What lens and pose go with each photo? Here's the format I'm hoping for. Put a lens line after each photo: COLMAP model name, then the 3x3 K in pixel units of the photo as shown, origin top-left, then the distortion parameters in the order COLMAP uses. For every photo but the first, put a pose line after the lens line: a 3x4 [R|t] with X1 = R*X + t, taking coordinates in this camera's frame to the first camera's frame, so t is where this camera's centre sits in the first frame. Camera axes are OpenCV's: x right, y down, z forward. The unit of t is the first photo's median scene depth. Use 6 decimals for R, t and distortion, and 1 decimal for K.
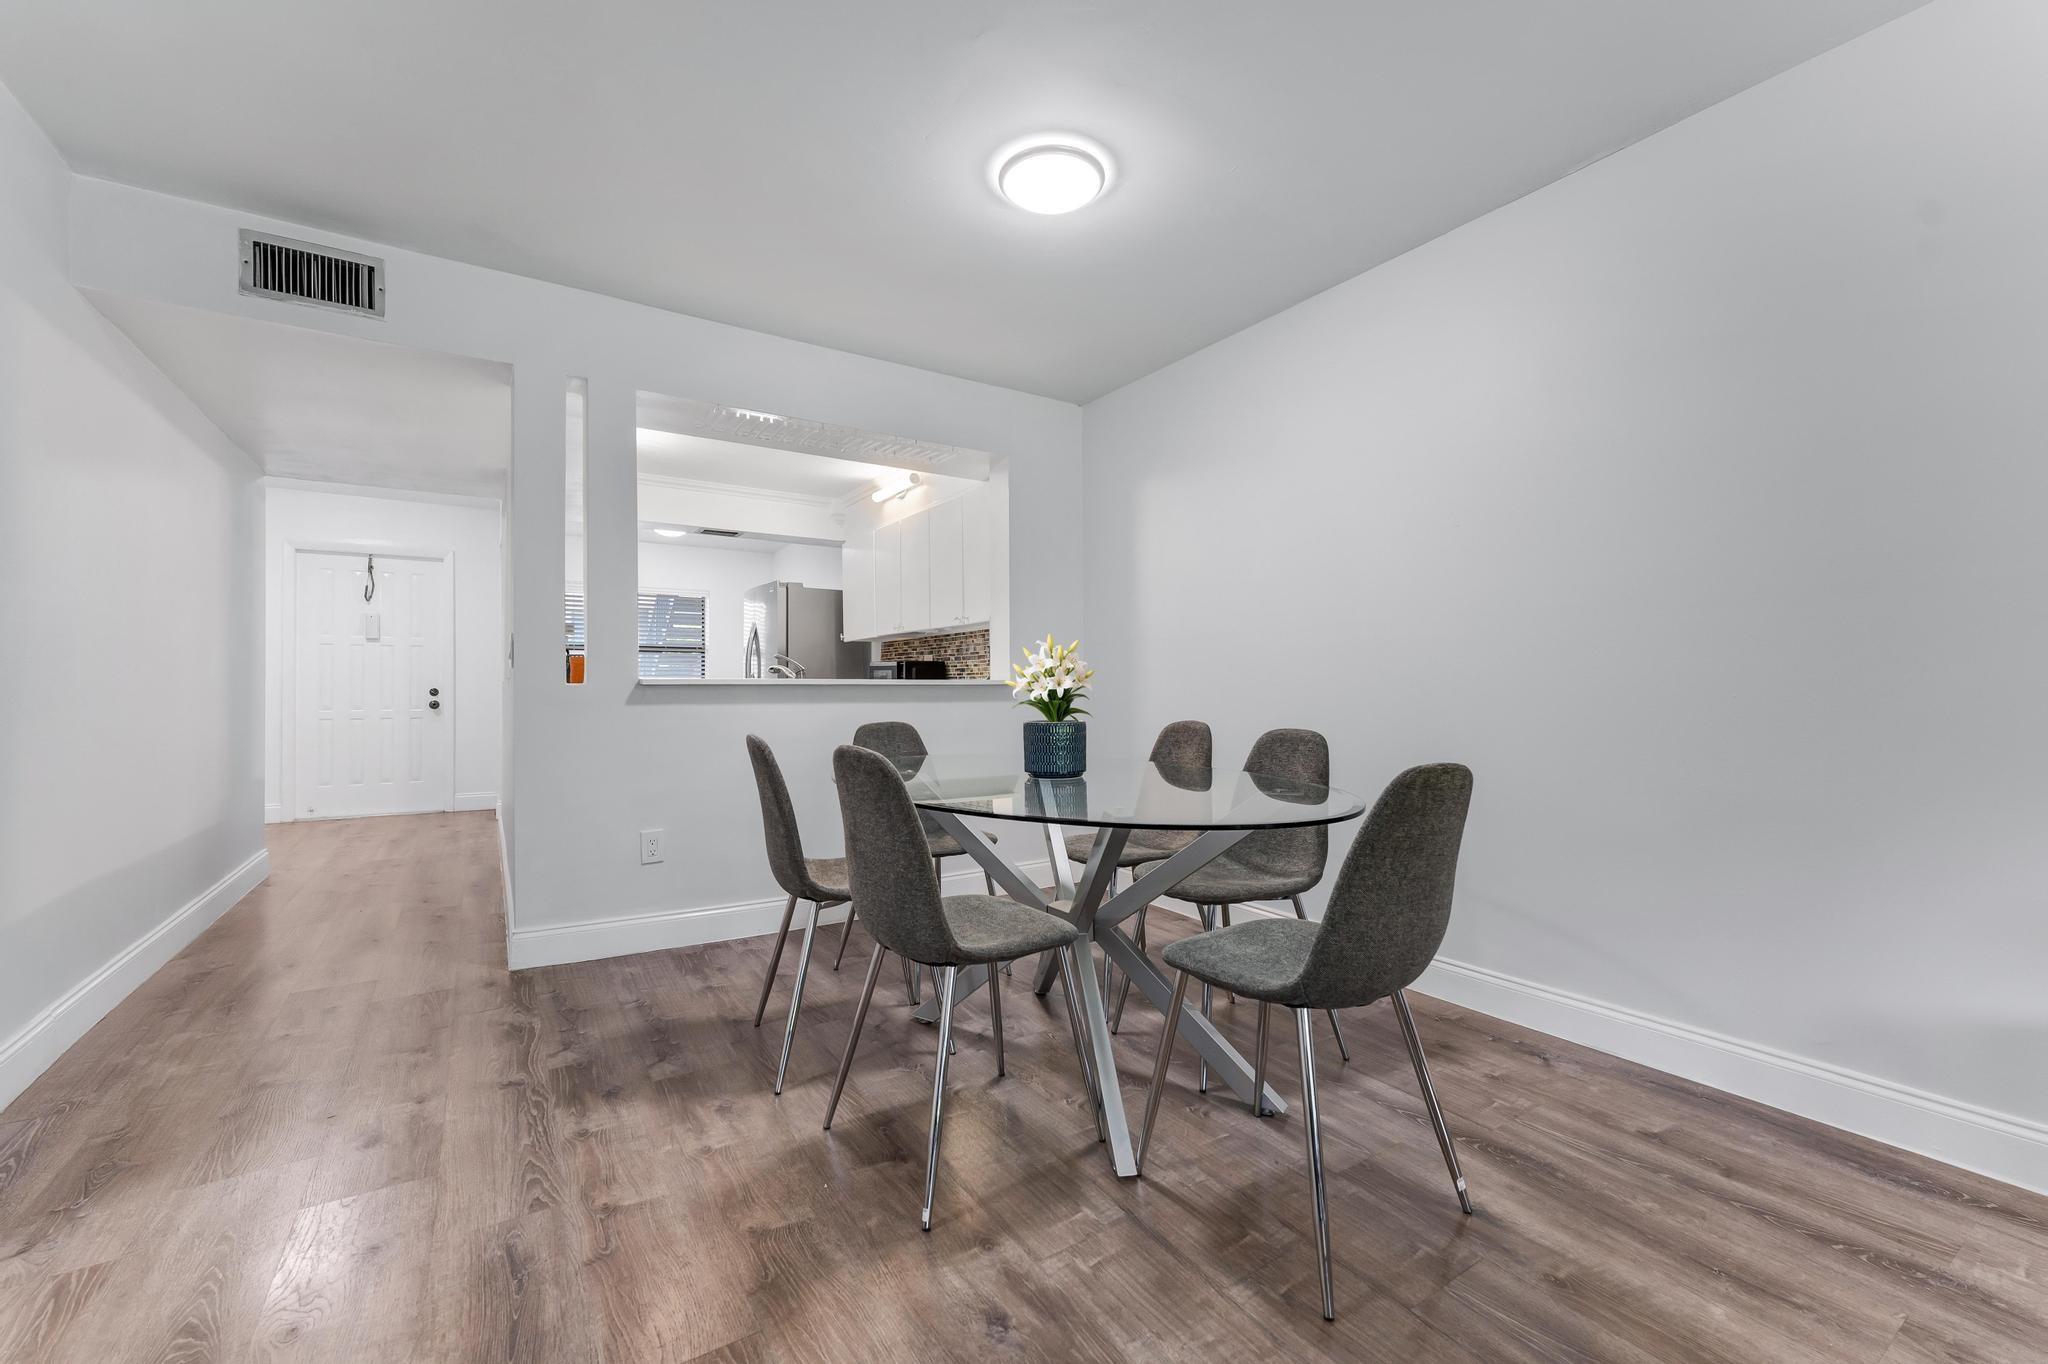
lens RADIAL K [[838.4, 0, 1026.4], [0, 838.4, 686.2], [0, 0, 1]] dist [-0.002717, 0.000152]
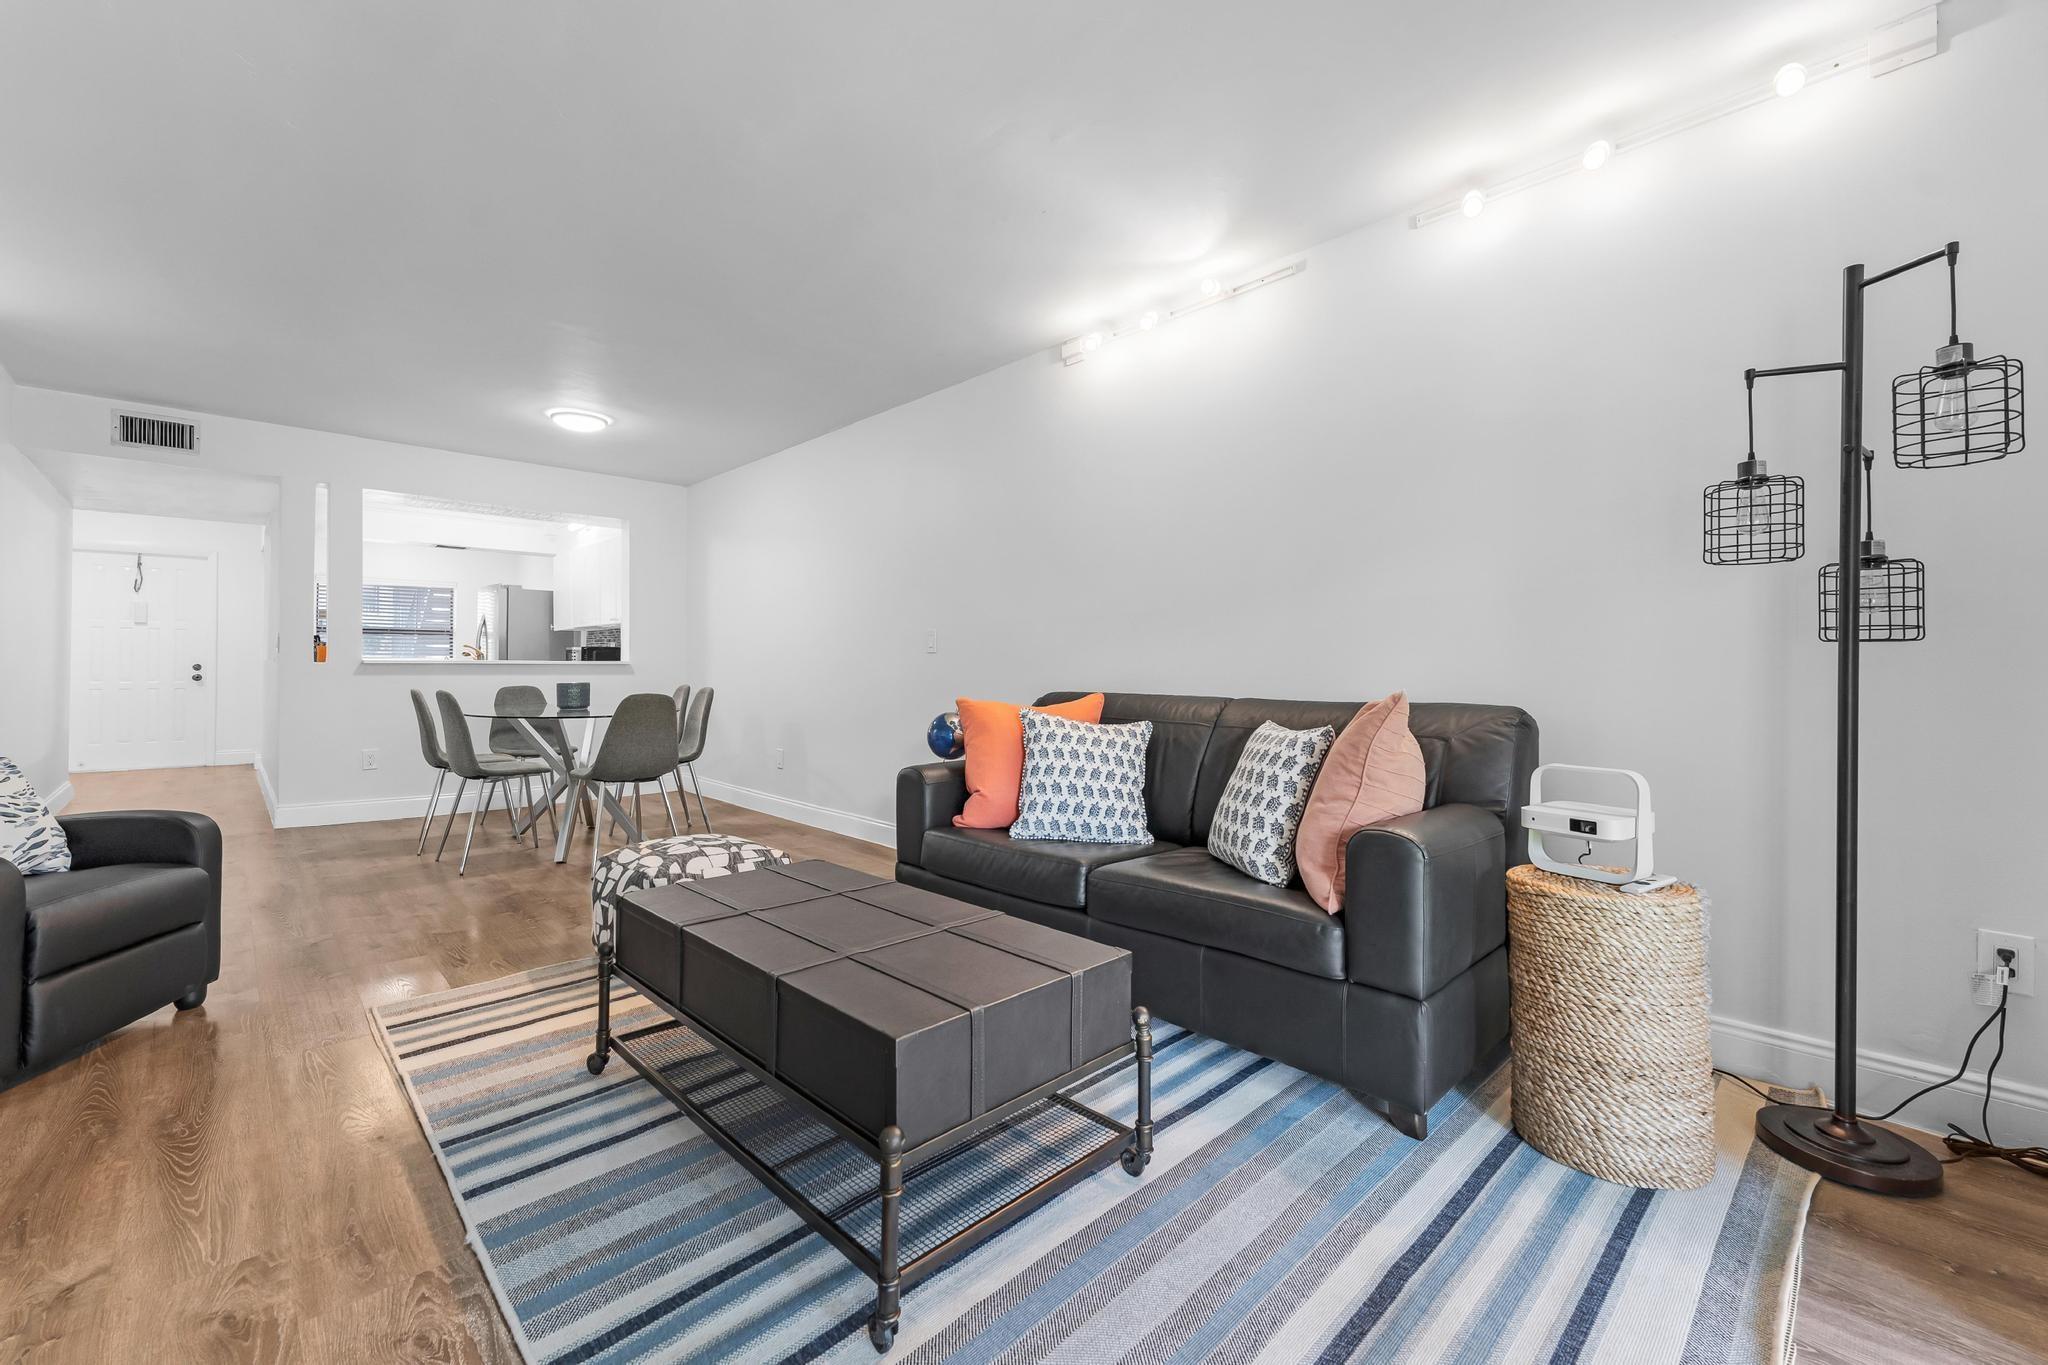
lens RADIAL K [[838.4, 0, 990.8], [0, 838.4, 661.4], [0, 0, 1]] dist [-0.002717, 0.000152]
pose [[0.985904, 0.007268, 0.167155, 0.329799], [-0.006515, 0.999966, -0.005051, -0.003693], [-0.167186, 0.003891, 0.985918, -0.571690]]
